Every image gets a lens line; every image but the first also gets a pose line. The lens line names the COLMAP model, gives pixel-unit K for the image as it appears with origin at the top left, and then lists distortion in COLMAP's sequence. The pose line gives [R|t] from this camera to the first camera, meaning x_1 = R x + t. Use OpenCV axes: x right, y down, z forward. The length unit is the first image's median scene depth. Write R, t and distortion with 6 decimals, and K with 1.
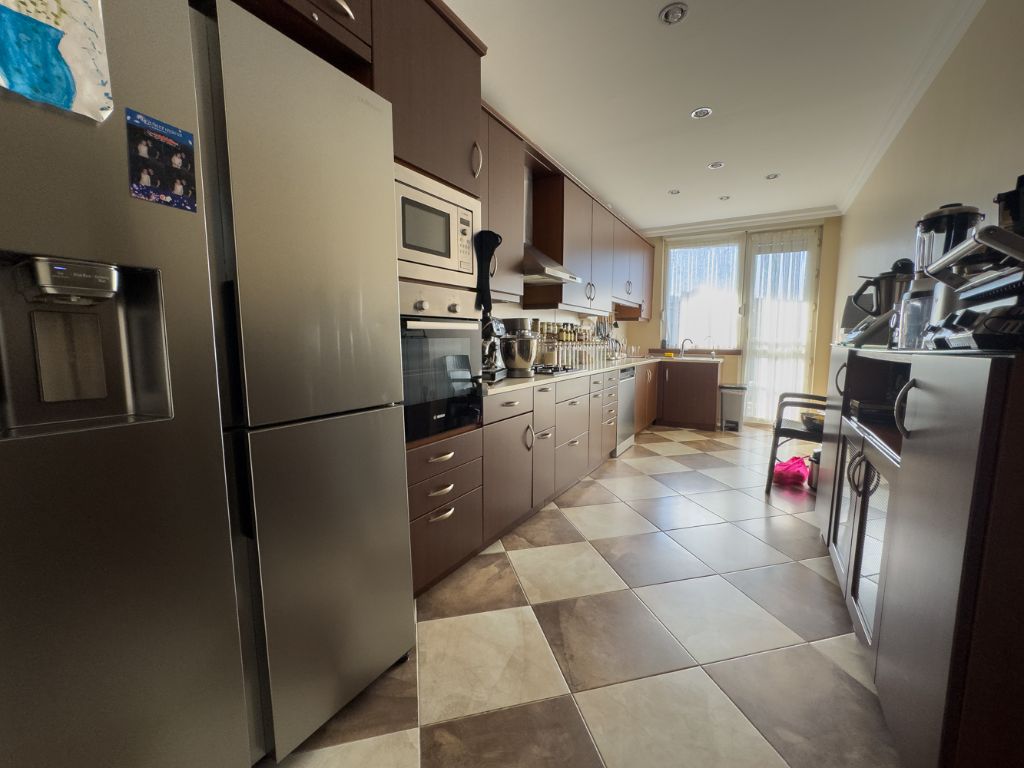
lens RADIAL K [[415.1, 0, 520.8], [0, 415.1, 386.6], [0, 0, 1]] dist [-0.031038, 0.011157]
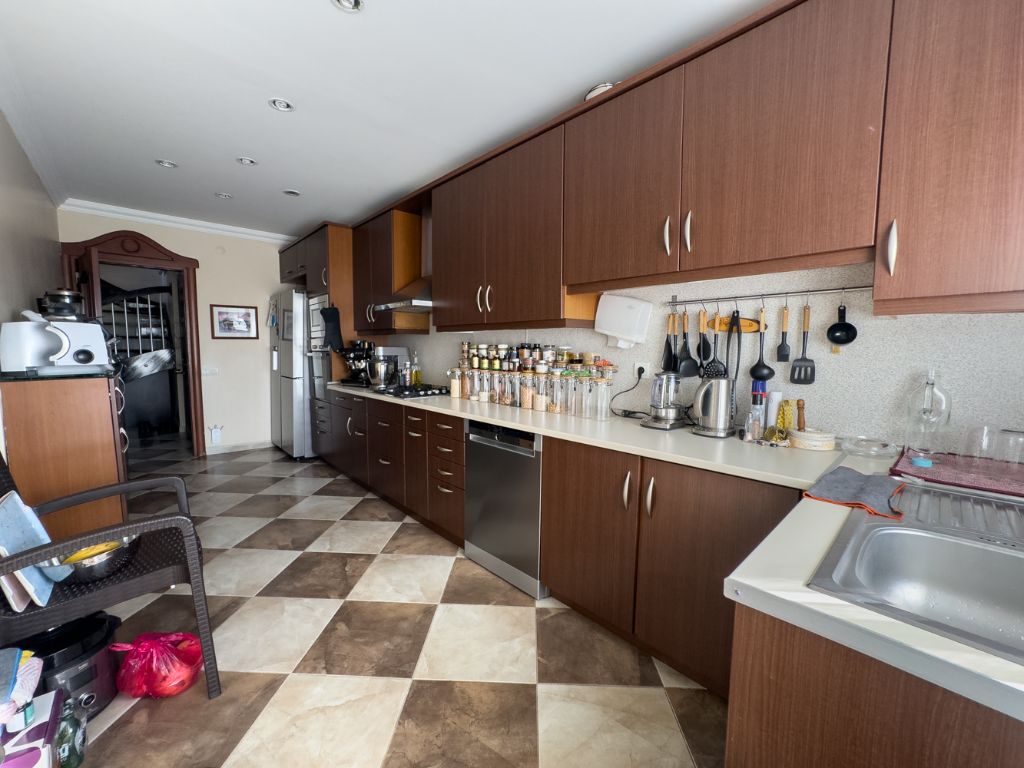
lens RADIAL K [[415.1, 0, 520.2], [0, 415.1, 384.1], [0, 0, 1]] dist [-0.031038, 0.011157]
pose [[-0.272166, 0.095814, -0.957468, 0.939942], [-0.107292, 0.985804, 0.129148, -0.216297], [0.956250, 0.137879, -0.258022, 1.429819]]
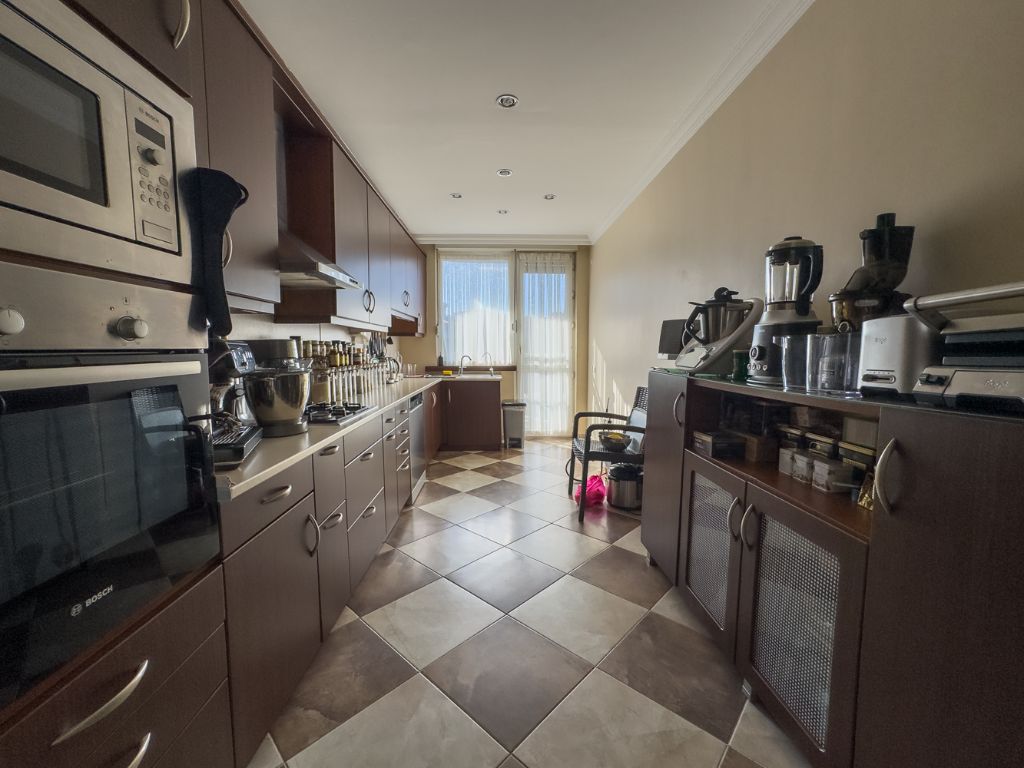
lens RADIAL K [[415.1, 0, 514.5], [0, 415.1, 386.5], [0, 0, 1]] dist [-0.031038, 0.011157]
pose [[0.842230, -0.051678, 0.536636, -0.029034], [0.064815, 0.997881, -0.005628, -0.053099], [-0.535208, 0.039522, 0.843795, 0.230054]]
